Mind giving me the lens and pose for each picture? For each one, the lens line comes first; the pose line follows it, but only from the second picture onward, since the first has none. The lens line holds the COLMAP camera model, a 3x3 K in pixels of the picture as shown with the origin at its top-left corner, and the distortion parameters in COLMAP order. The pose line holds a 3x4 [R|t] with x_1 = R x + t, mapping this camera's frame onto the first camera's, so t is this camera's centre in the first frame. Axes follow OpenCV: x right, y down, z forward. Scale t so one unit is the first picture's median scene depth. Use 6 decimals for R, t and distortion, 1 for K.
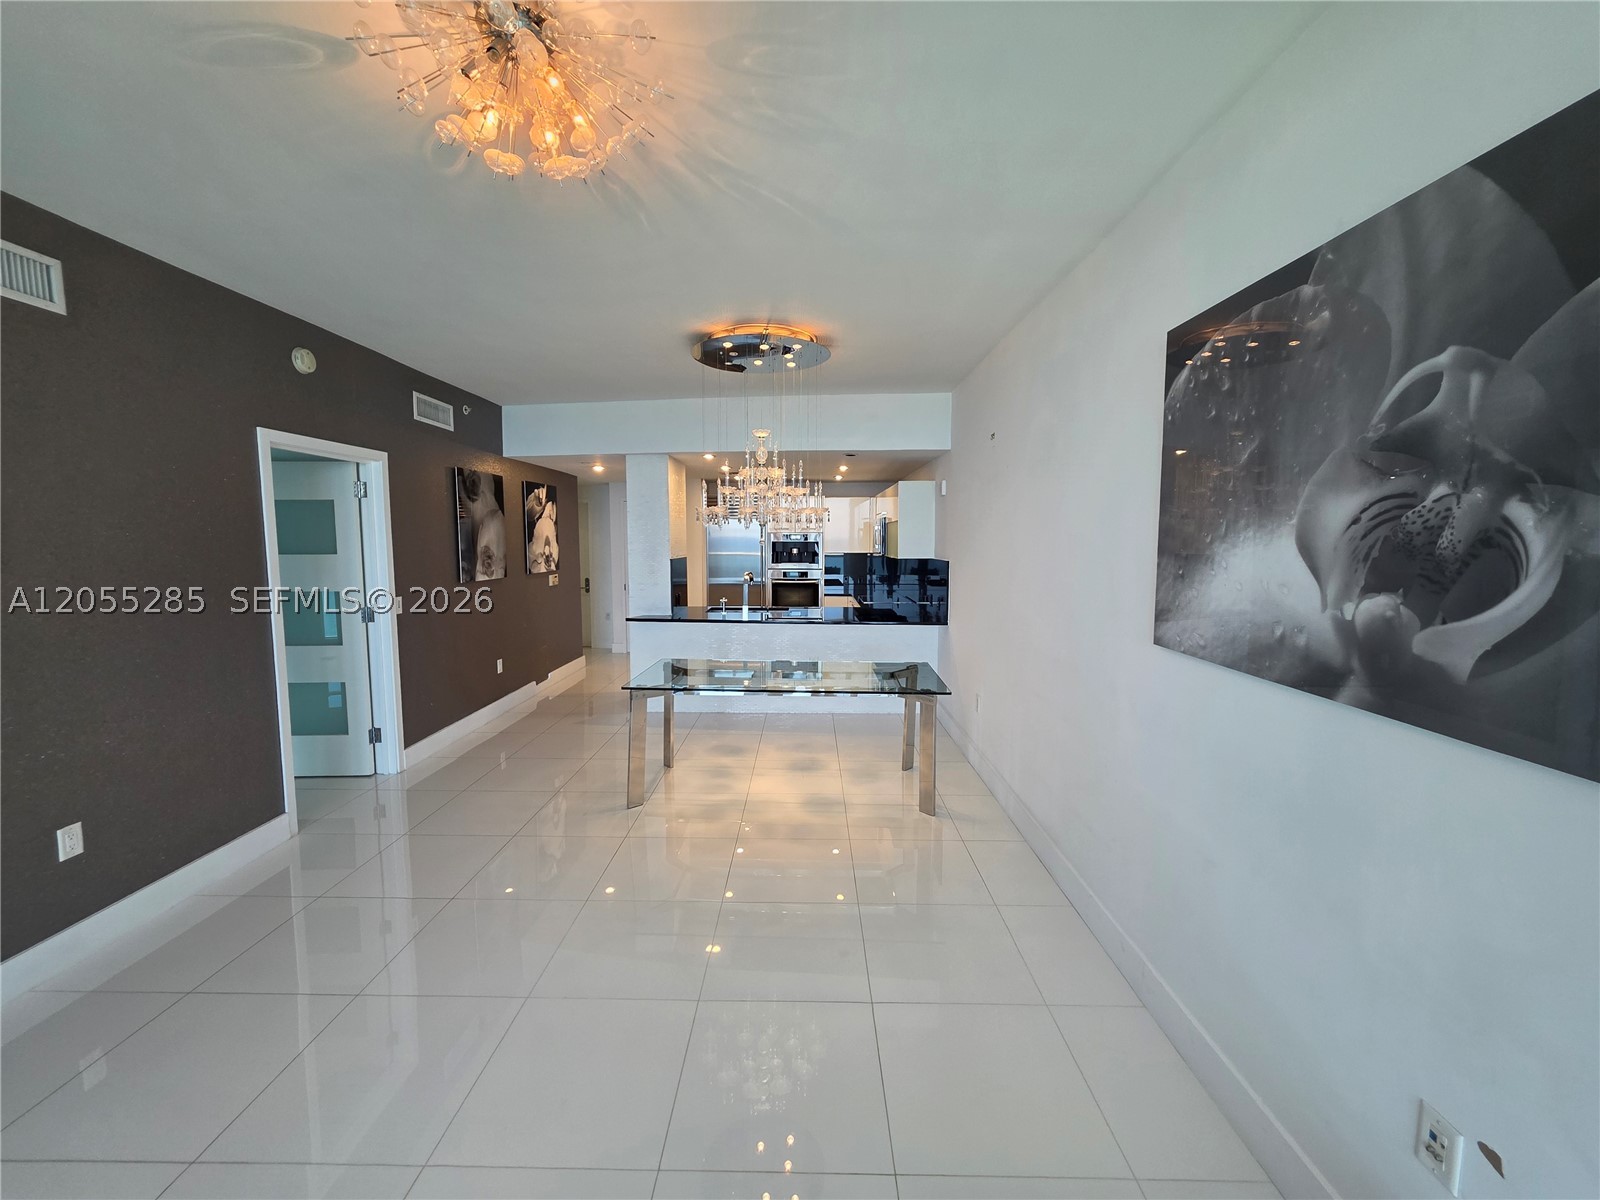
lens RADIAL K [[640.1, 0, 799.5], [0, 640.1, 593.0], [0, 0, 1]] dist [0.000747, 0.001055]
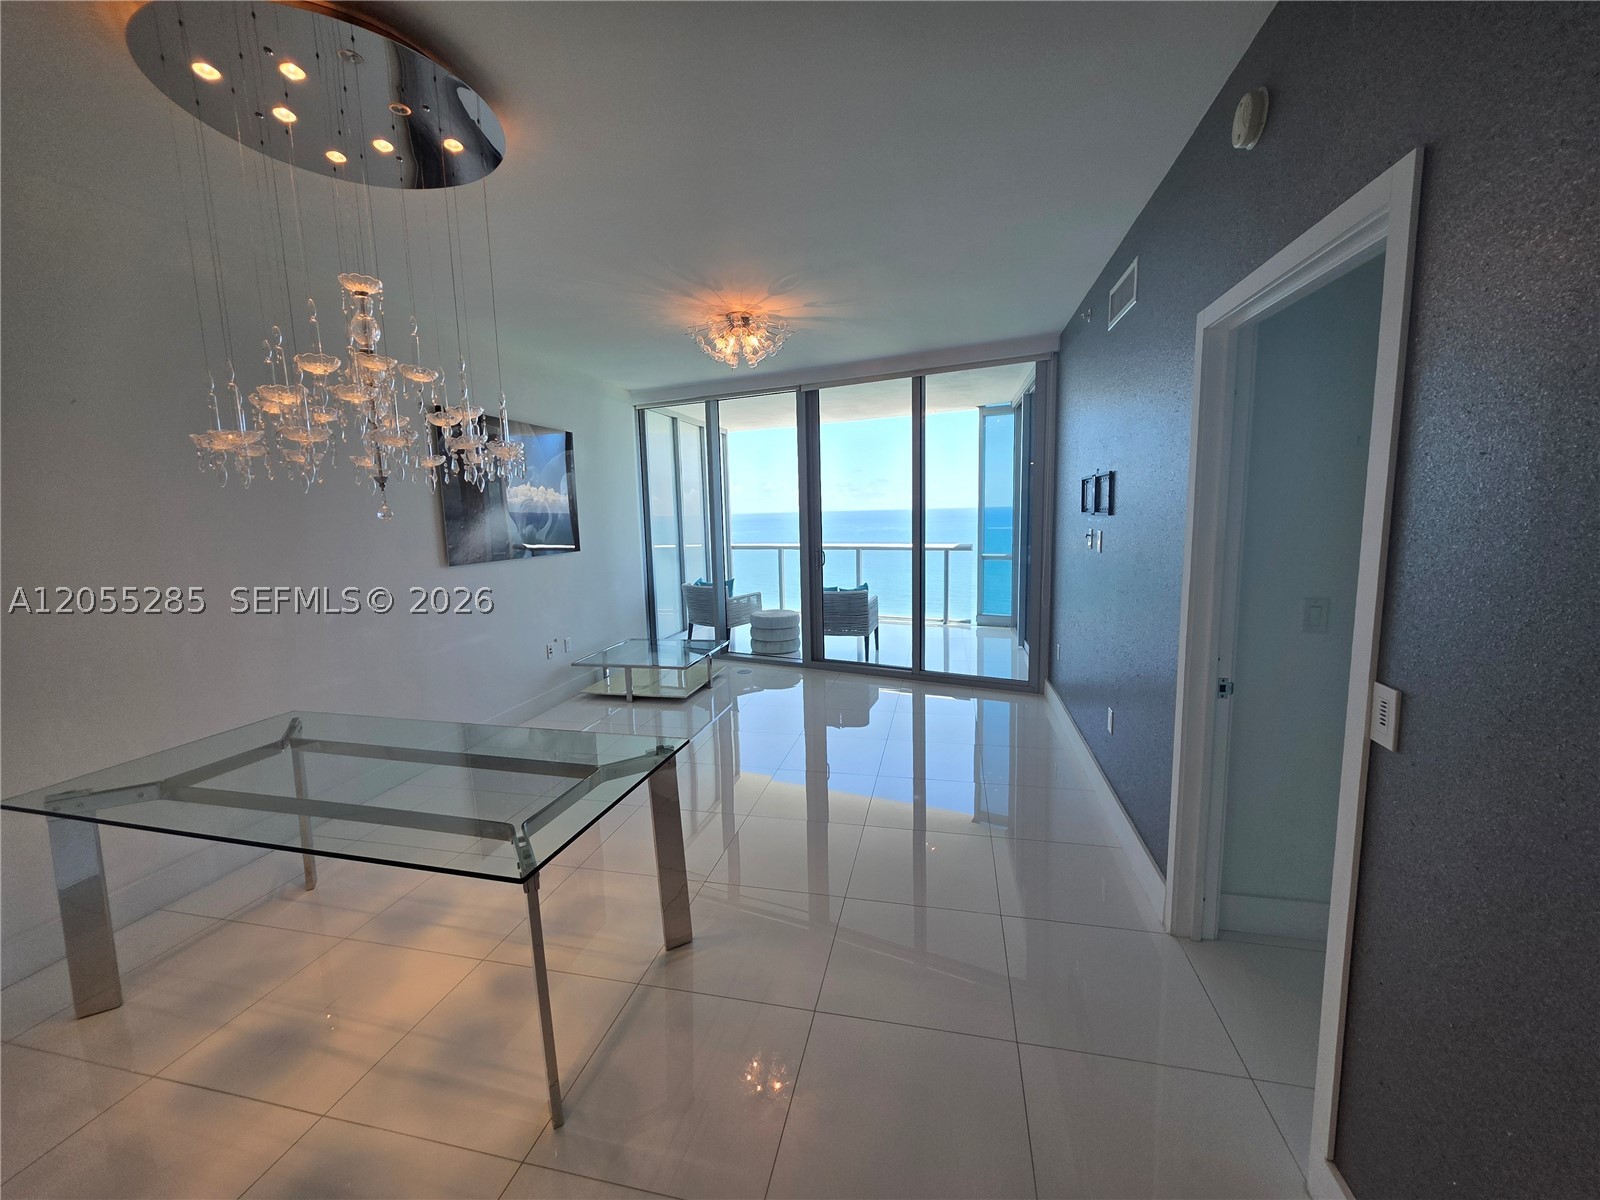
lens RADIAL K [[640.1, 0, 799.5], [0, 640.1, 593.0], [0, 0, 1]] dist [0.000747, 0.001055]
pose [[-0.977142, -0.005566, 0.212516, -1.406437], [0.041036, 0.975918, 0.214245, -0.338092], [-0.208591, 0.218068, -0.953381, 4.193088]]
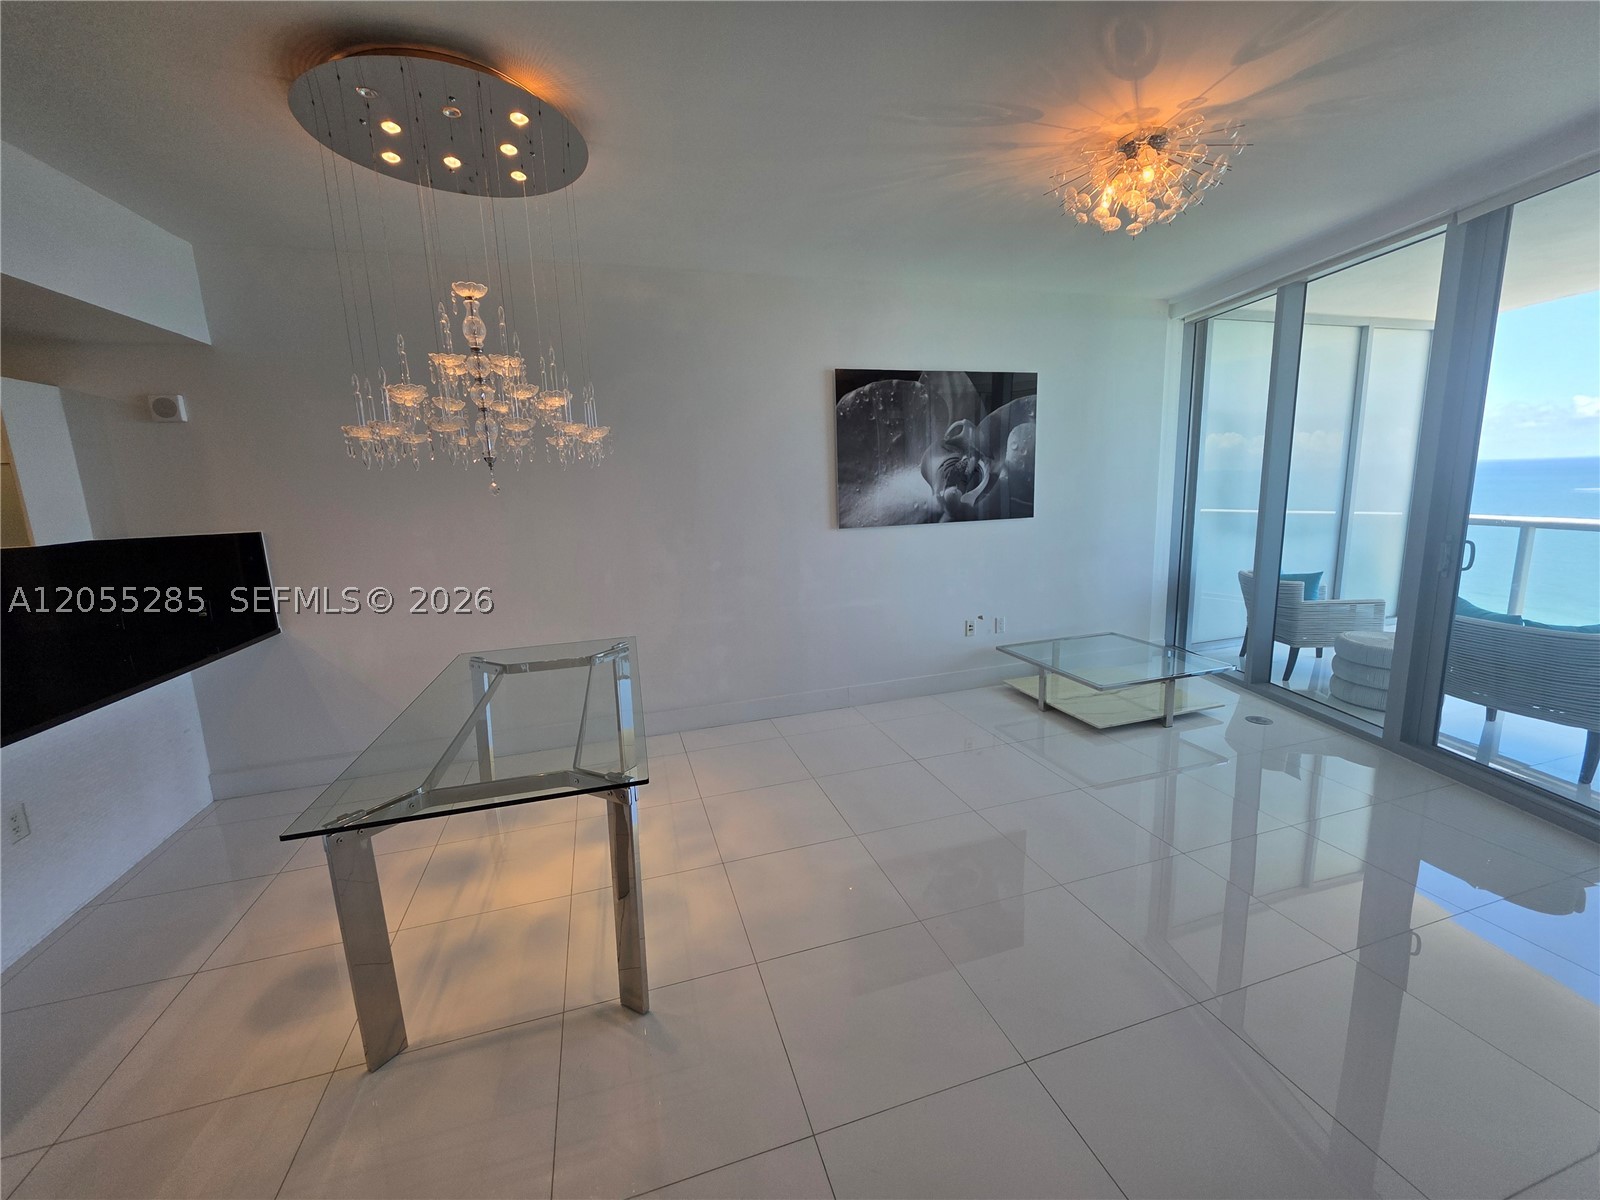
lens RADIAL K [[640.1, 0, 799.5], [0, 640.1, 593.0], [0, 0, 1]] dist [0.000747, 0.001055]
pose [[-0.309895, -0.153779, 0.938252, -2.059041], [0.118797, 0.972837, 0.198685, -0.214387], [-0.943320, 0.173033, -0.283208, 2.721616]]
